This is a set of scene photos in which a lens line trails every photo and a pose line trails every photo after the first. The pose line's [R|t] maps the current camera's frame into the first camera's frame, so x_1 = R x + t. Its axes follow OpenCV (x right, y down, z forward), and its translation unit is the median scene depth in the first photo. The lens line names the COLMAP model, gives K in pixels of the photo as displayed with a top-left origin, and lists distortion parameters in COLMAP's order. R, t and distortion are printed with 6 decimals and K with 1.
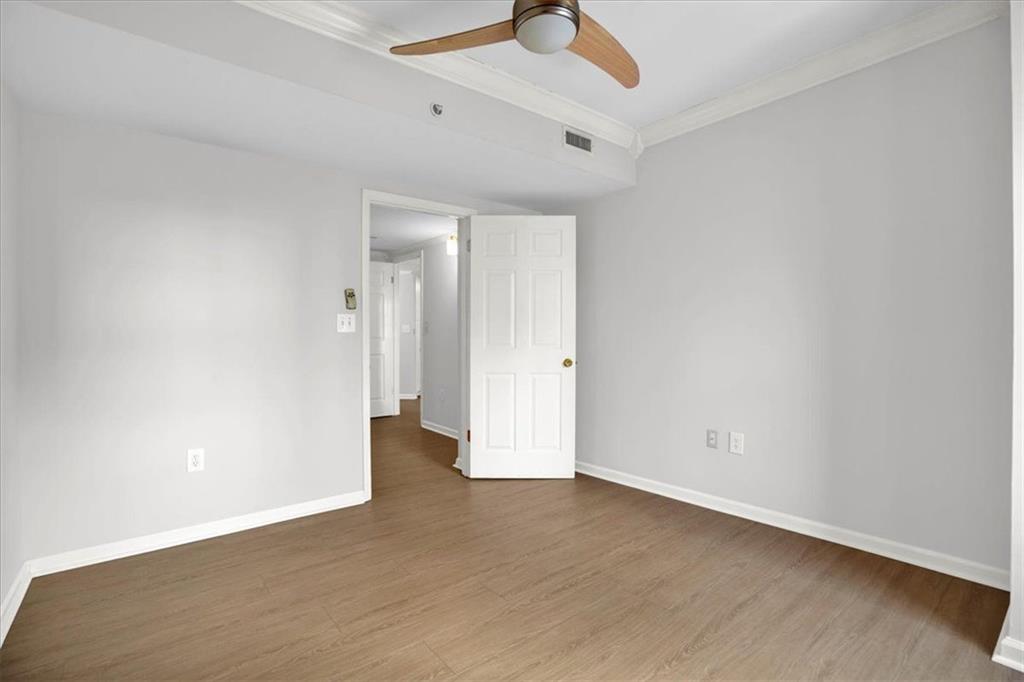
lens RADIAL K [[478.7, 0, 522.8], [0, 478.7, 334.5], [0, 0, 1]] dist [-0.037156, 0.010189]
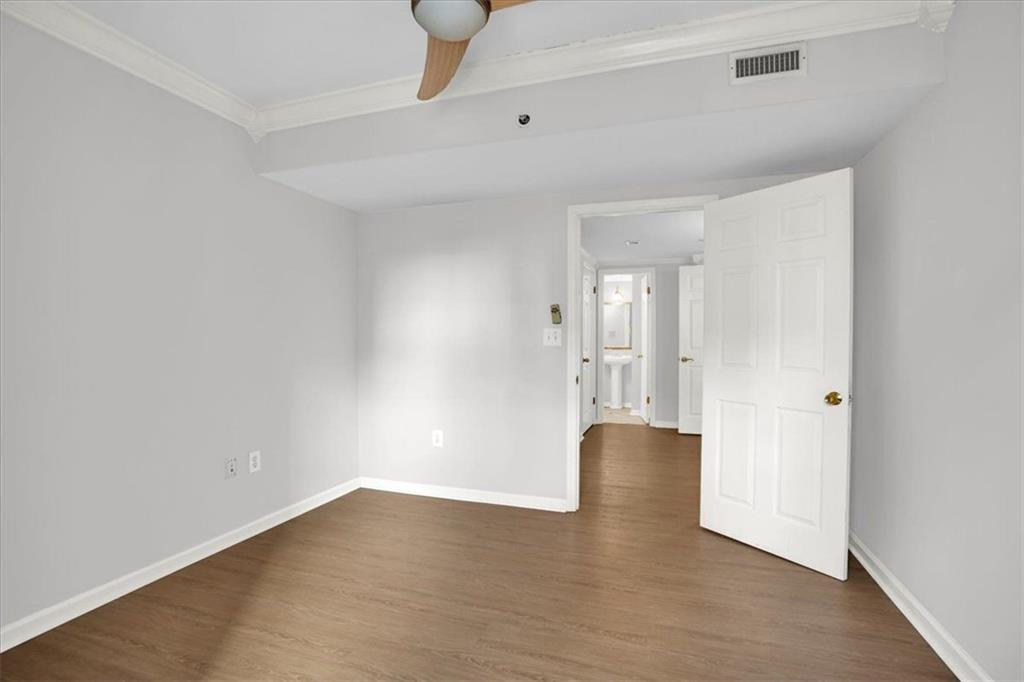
lens RADIAL K [[478.7, 0, 518.2], [0, 478.7, 338.6], [0, 0, 1]] dist [-0.037156, 0.010189]
pose [[0.537073, 0.007272, -0.843504, 0.485449], [-0.010124, 0.999946, 0.002175, -0.022326], [0.843475, 0.007372, 0.537118, 0.361155]]
